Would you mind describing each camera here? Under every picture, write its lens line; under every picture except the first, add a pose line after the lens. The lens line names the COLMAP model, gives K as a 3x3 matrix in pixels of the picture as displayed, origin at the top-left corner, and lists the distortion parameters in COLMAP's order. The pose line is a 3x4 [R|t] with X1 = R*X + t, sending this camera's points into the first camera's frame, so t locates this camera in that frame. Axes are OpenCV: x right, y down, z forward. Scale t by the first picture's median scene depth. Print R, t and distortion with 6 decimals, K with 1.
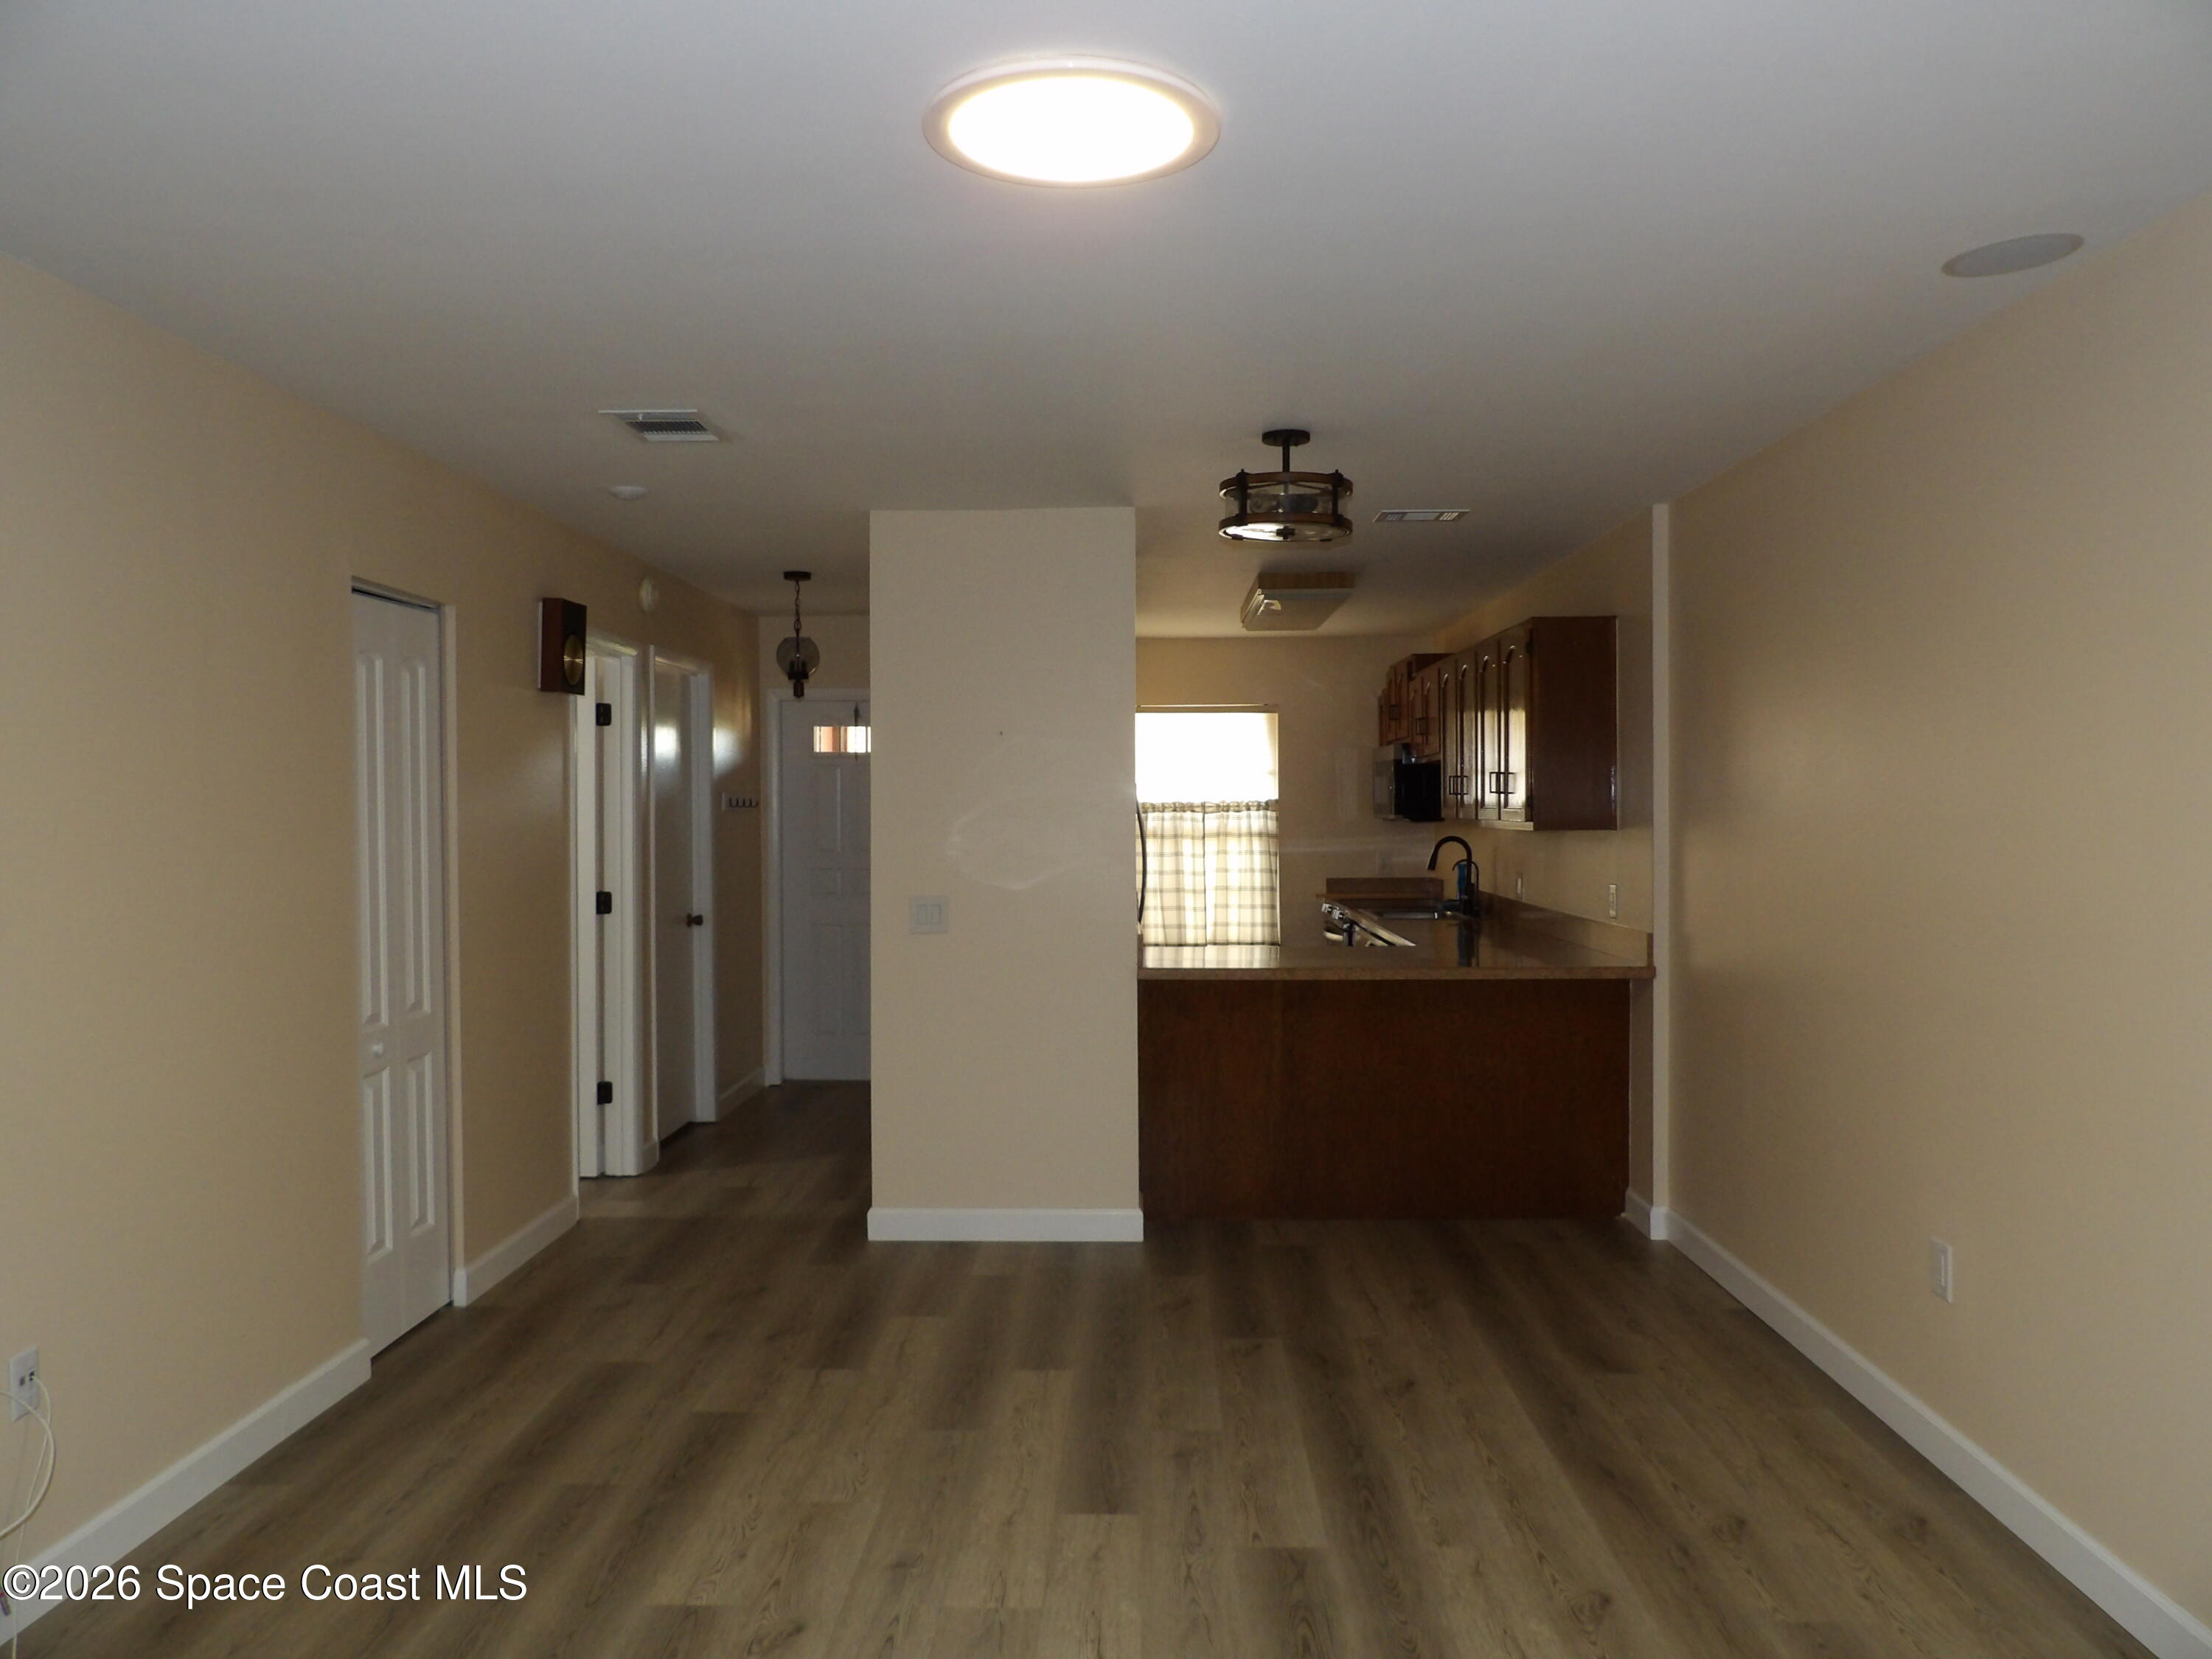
lens RADIAL K [[1587.0, 0, 1104.2], [0, 1587.0, 828.3], [0, 0, 1]] dist [0.000840, 0.001458]
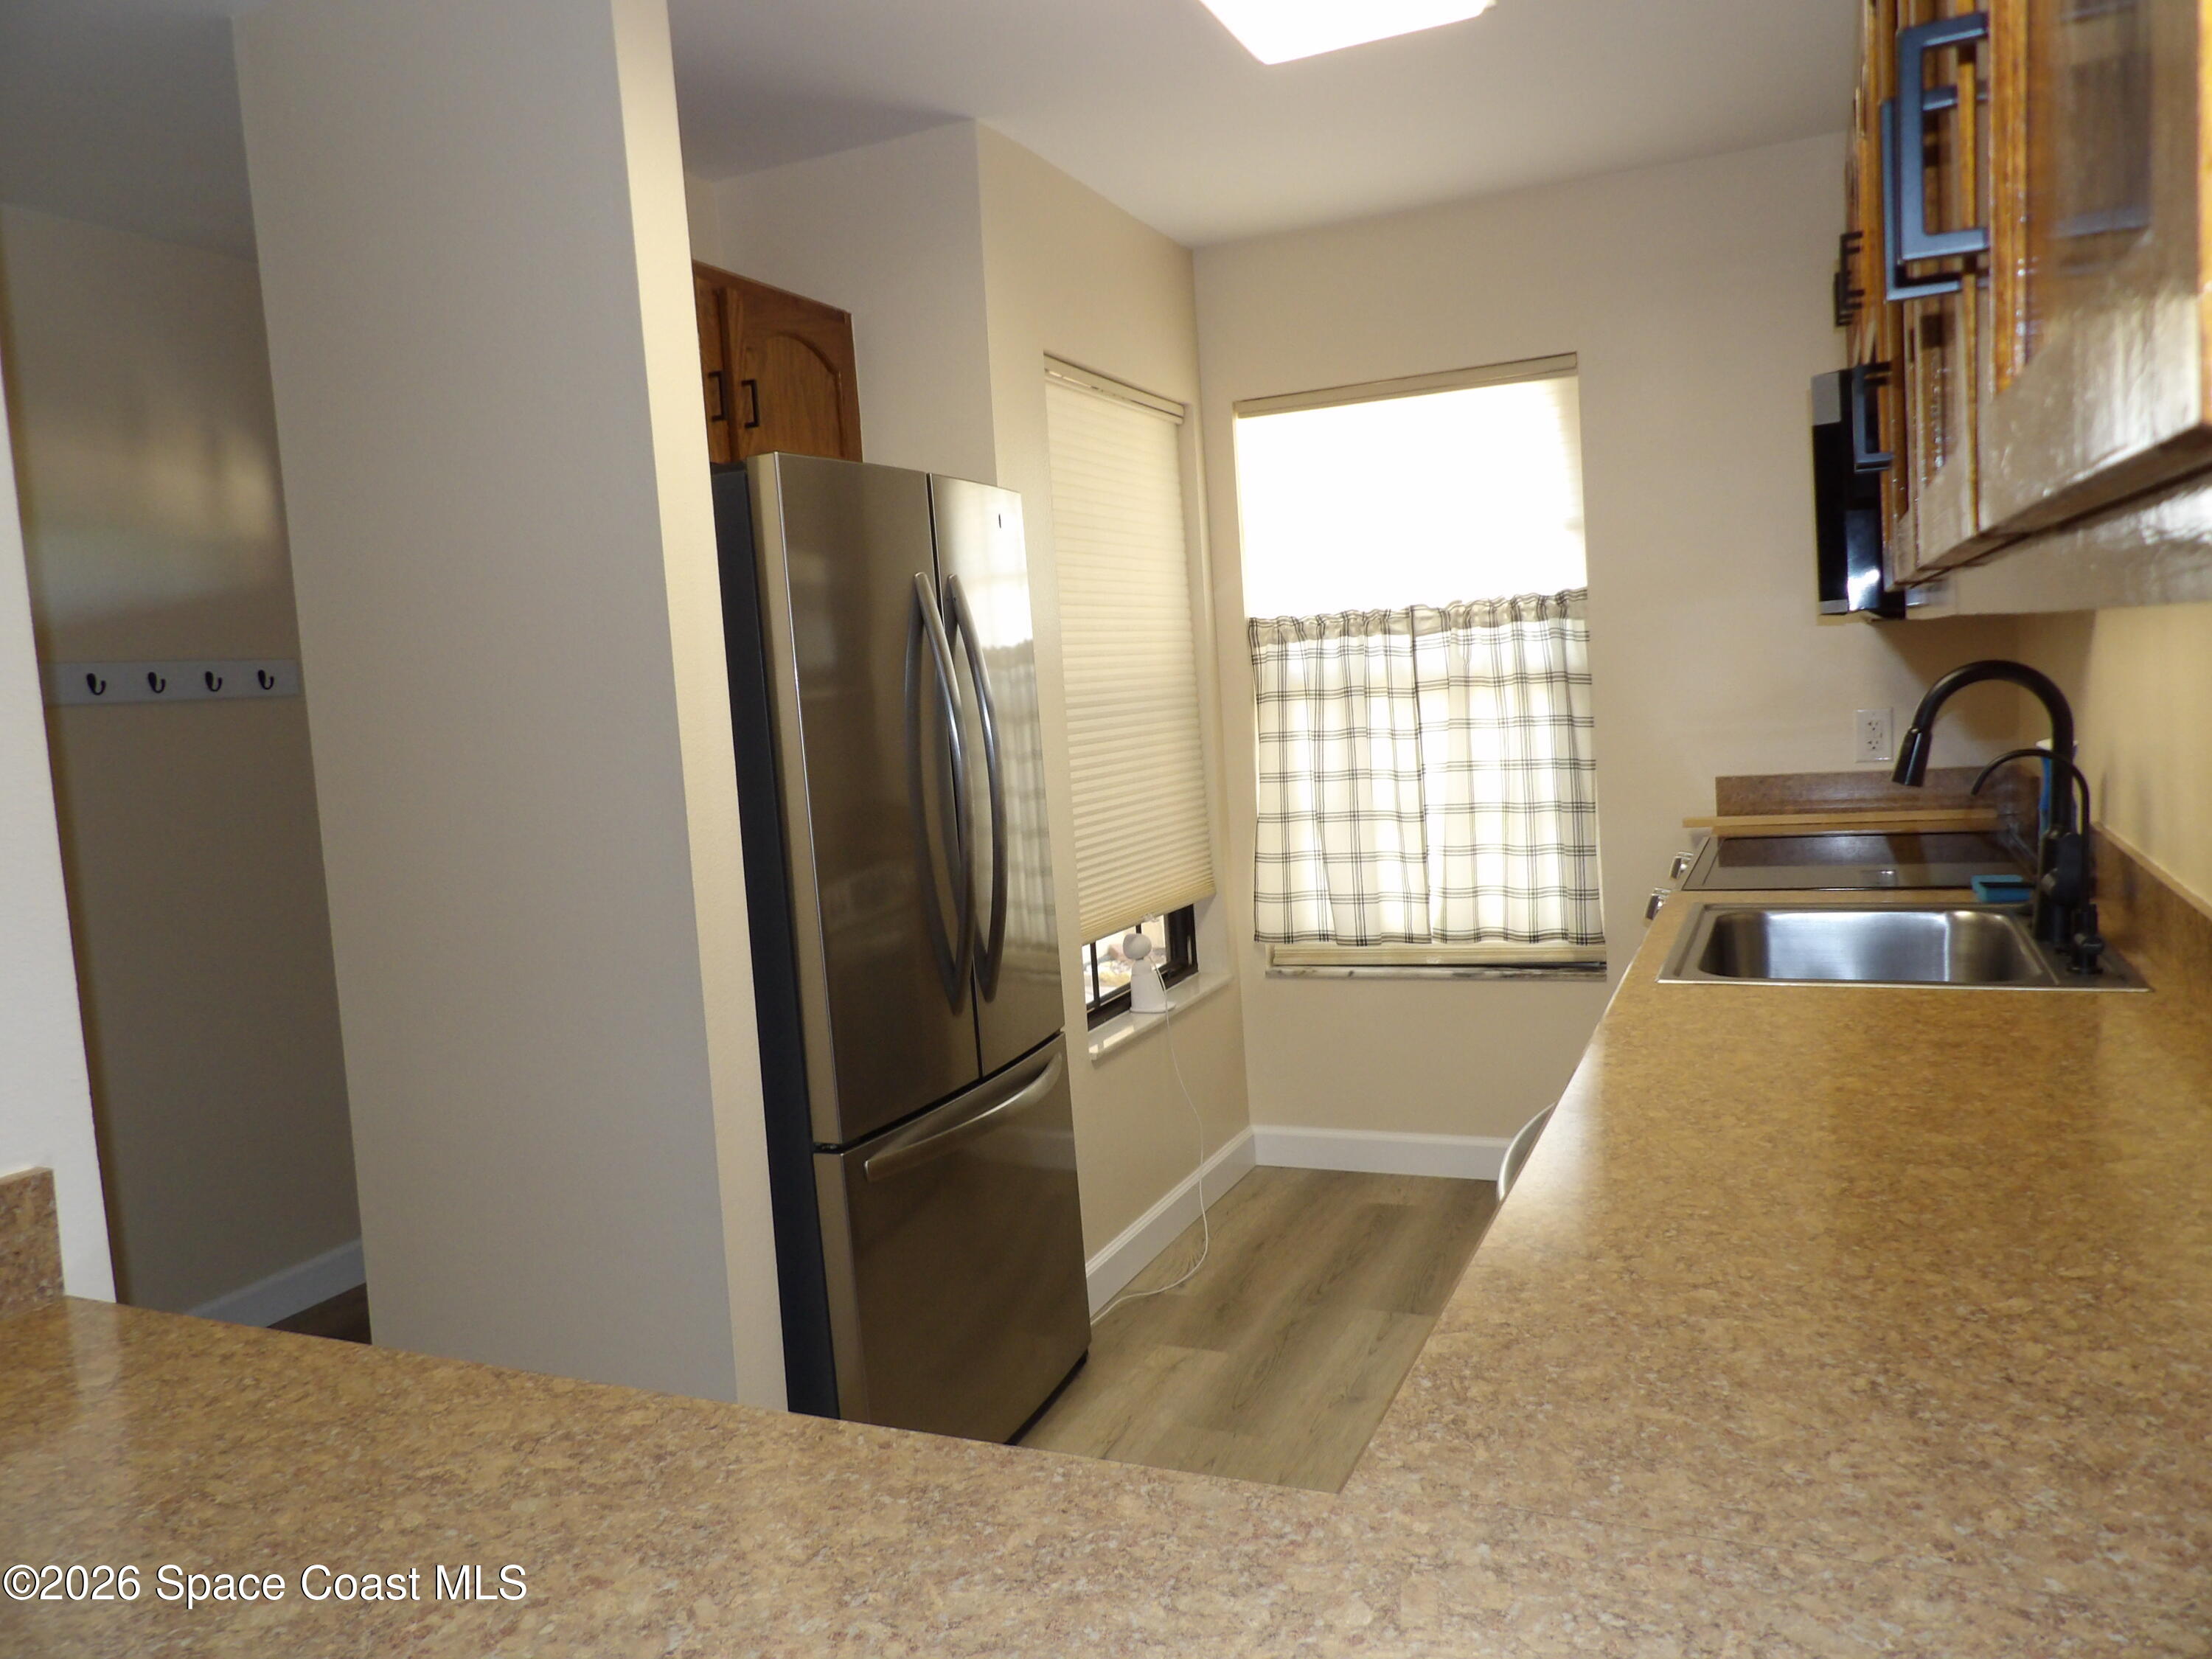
lens RADIAL K [[1587.0, 0, 1108.2], [0, 1587.0, 832.0], [0, 0, 1]] dist [0.000840, 0.001458]
pose [[0.921360, -0.018589, -0.388265, 0.152171], [0.062210, 0.993032, 0.100082, -0.004401], [0.383699, -0.116366, 0.916097, 0.571941]]
